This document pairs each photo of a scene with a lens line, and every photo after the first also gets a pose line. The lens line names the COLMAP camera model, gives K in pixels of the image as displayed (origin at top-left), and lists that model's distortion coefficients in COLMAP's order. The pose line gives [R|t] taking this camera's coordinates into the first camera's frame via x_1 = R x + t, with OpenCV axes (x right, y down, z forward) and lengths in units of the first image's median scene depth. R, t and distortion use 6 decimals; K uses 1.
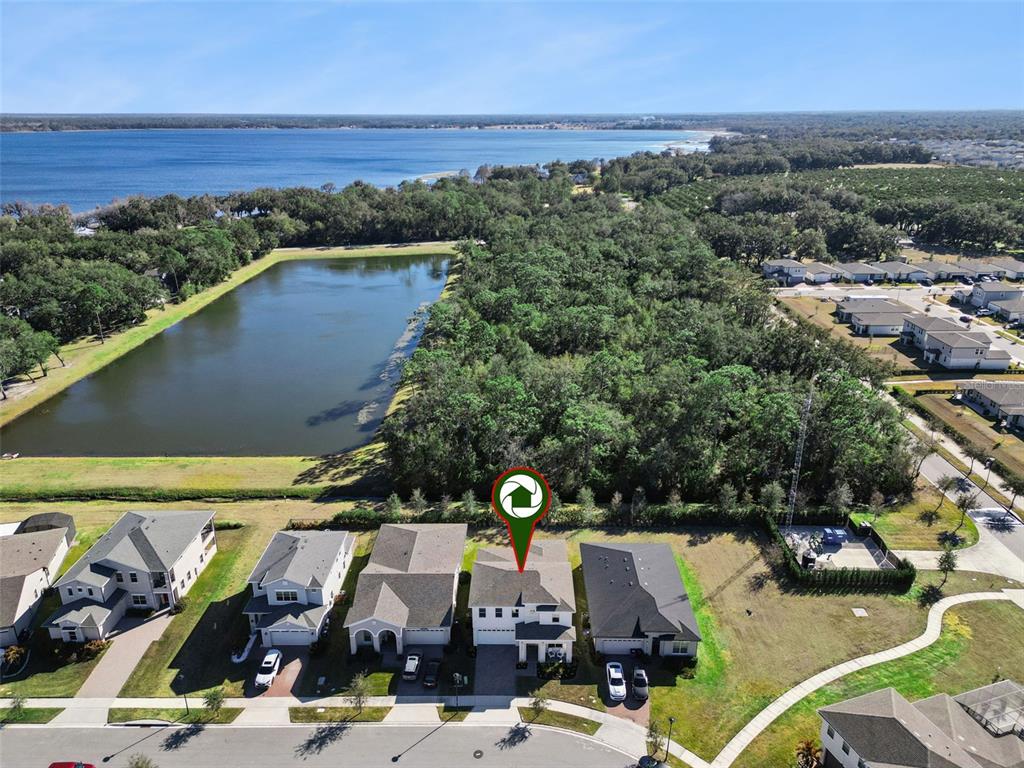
lens RADIAL K [[714.5, 0, 517.3], [0, 714.5, 406.8], [0, 0, 1]] dist [0.088389, -0.081338]
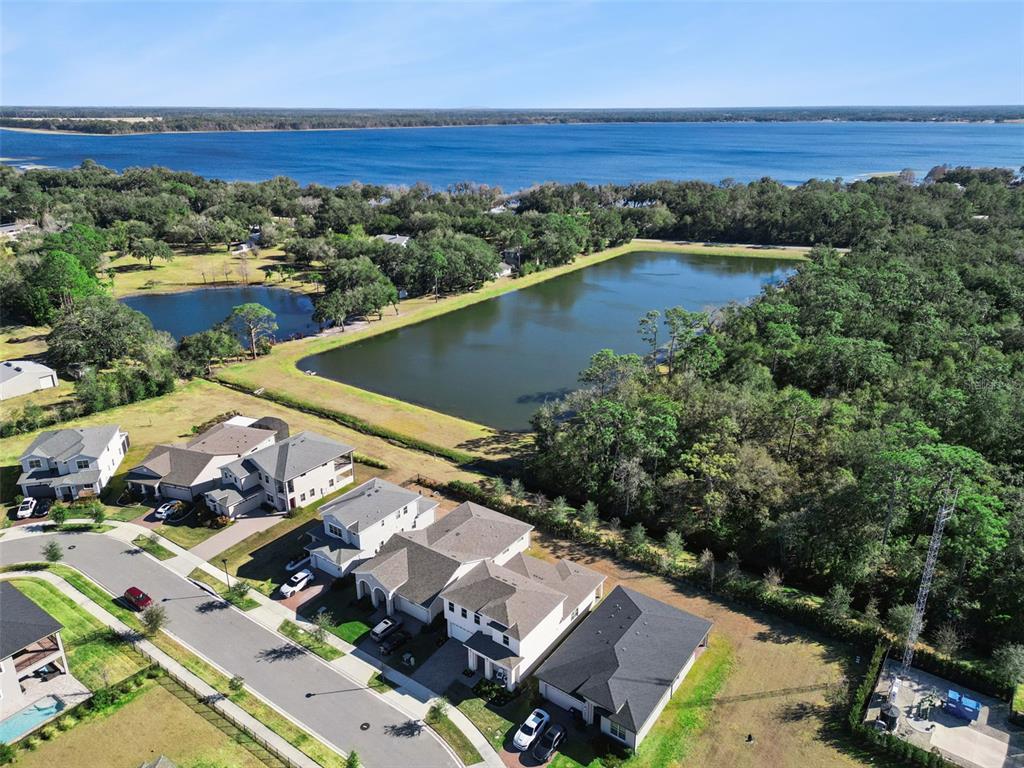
lens RADIAL K [[714.5, 0, 517.3], [0, 714.5, 406.8], [0, 0, 1]] dist [0.088389, -0.081338]
pose [[0.817773, 0.224966, -0.529752, 0.364685], [-0.220624, 0.972662, 0.072479, -0.058421], [0.531576, 0.057605, 0.845050, 0.132374]]
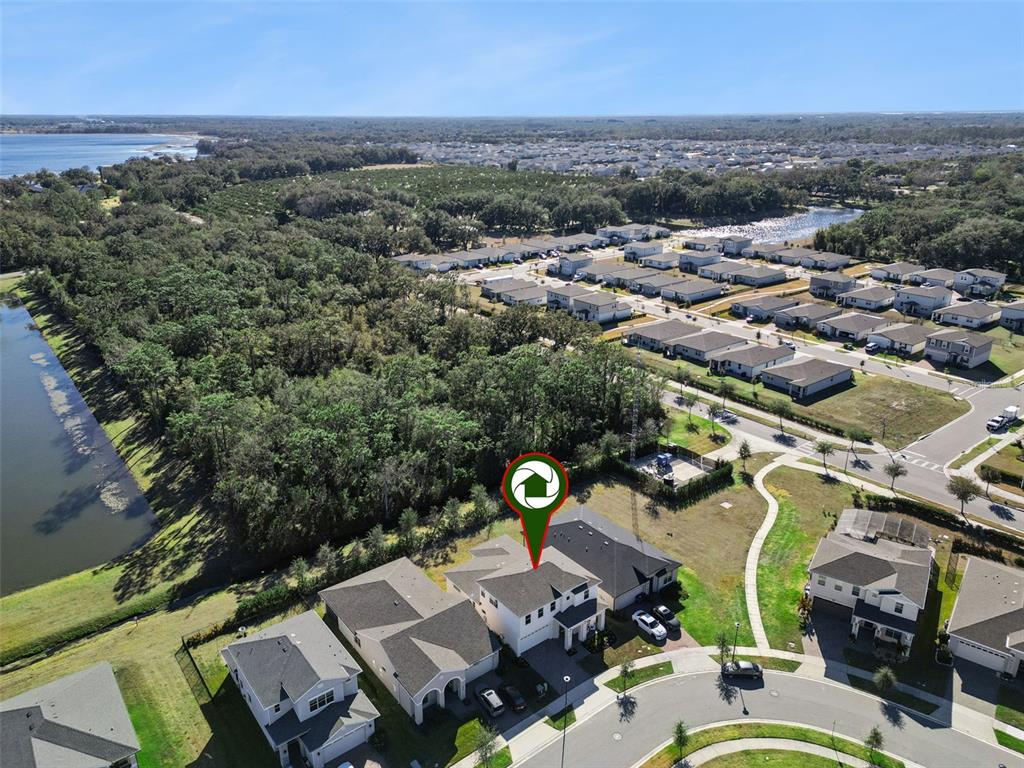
lens RADIAL K [[714.5, 0, 517.3], [0, 714.5, 406.8], [0, 0, 1]] dist [0.088389, -0.081338]
pose [[0.782622, -0.234465, 0.576653, -0.412612], [0.237218, 0.968788, 0.071957, -0.052863], [-0.575526, 0.080477, 0.813814, 0.130171]]
